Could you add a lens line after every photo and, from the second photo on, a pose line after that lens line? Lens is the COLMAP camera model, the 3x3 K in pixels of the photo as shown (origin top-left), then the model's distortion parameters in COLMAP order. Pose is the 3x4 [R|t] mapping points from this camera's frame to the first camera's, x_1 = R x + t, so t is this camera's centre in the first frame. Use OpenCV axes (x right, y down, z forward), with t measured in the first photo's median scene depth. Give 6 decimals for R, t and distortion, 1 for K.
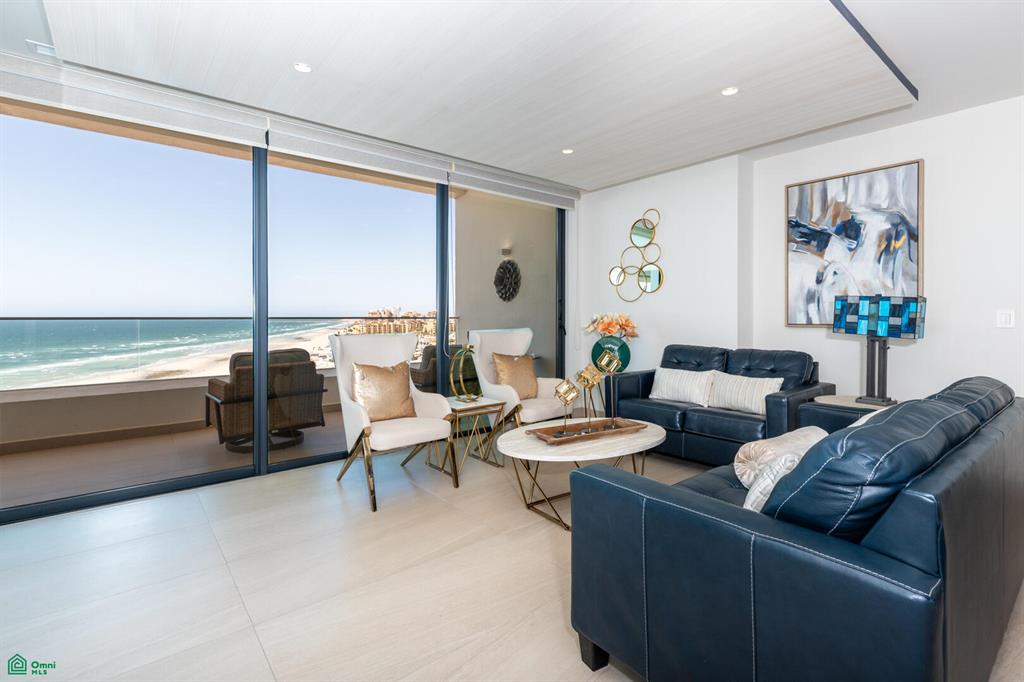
lens RADIAL K [[483.9, 0, 509.4], [0, 483.9, 317.9], [0, 0, 1]] dist [0.000538, 0.000157]
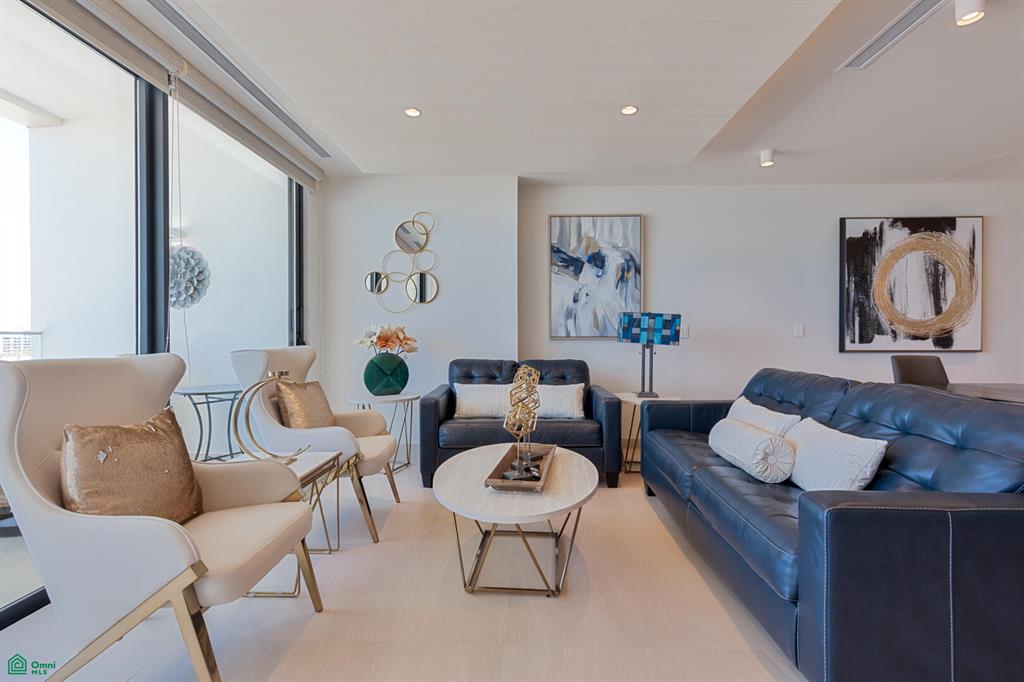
lens RADIAL K [[457.5, 0, 512.0], [0, 457.5, 341.0], [0, 0, 1]] dist [0.000016, 0.000224]
pose [[0.650426, -0.006079, 0.759545, -0.332973], [0.001244, 0.999975, 0.006938, 0.016512], [-0.759568, -0.003567, 0.650418, 0.405038]]
